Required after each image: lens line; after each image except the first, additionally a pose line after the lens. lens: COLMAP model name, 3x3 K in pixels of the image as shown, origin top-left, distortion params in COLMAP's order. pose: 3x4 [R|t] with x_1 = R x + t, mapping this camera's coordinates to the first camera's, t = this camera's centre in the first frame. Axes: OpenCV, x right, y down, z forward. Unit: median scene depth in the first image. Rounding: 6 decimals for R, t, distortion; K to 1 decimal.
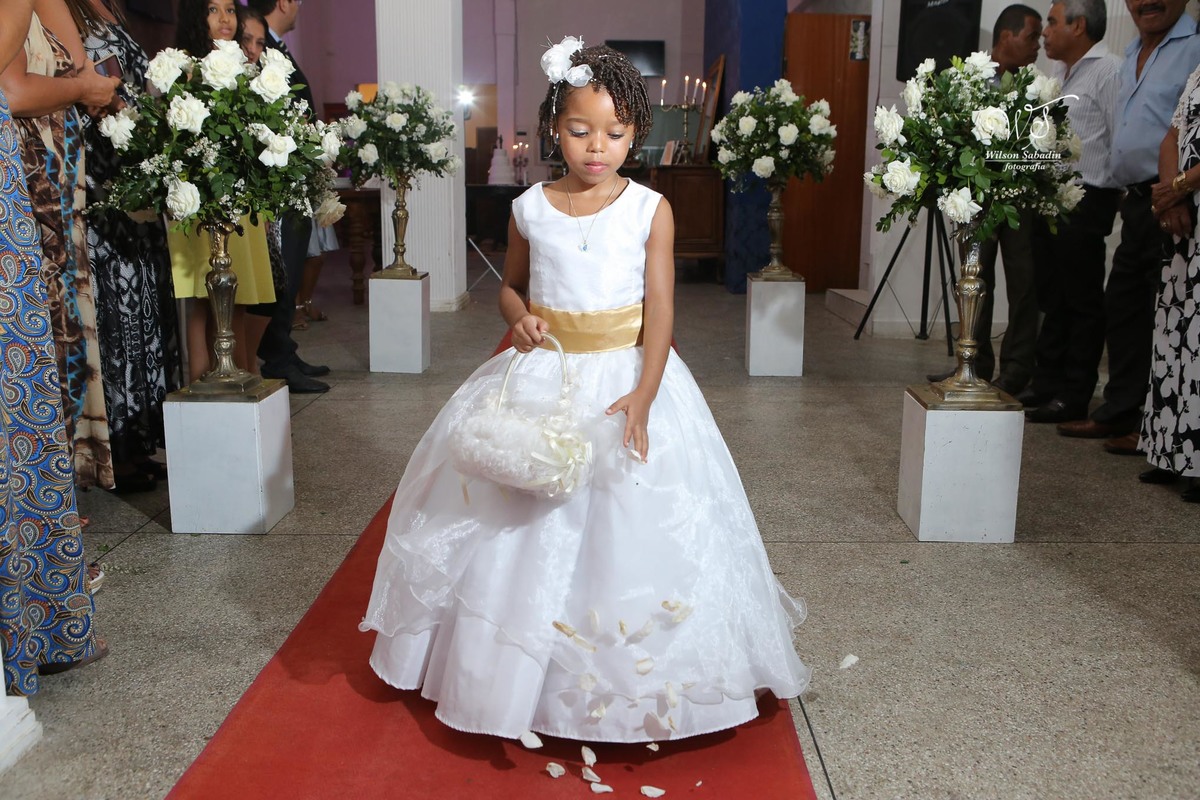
lens RADIAL K [[1121.8, 0, 597.8], [0, 1121.8, 404.1], [0, 0, 1]] dist [-0.031443, 0.000000]
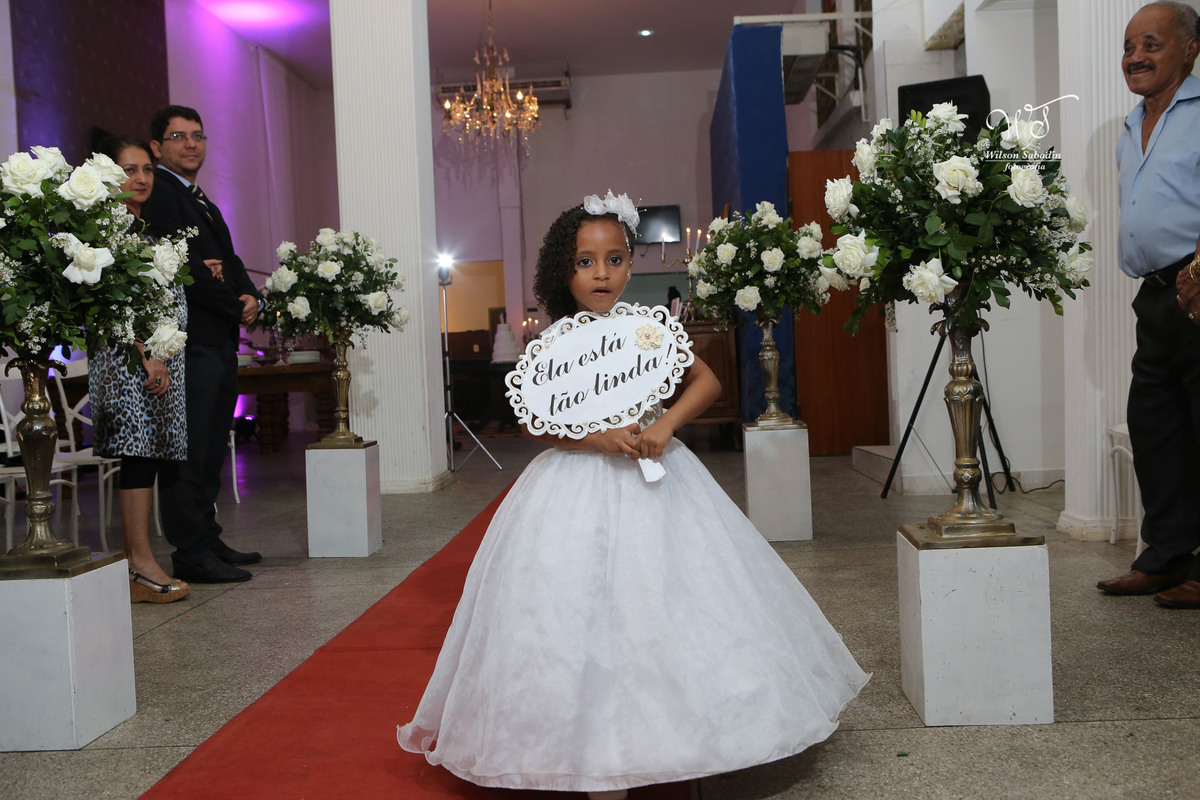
lens RADIAL K [[1194.4, 0, 600.1], [0, 1194.4, 398.4], [0, 0, 1]] dist [-0.035827, 0.000000]
pose [[0.998079, -0.049794, -0.036864, 0.096899], [0.042684, 0.983930, -0.173380, 0.030842], [0.044905, 0.171473, 0.984165, 0.145800]]
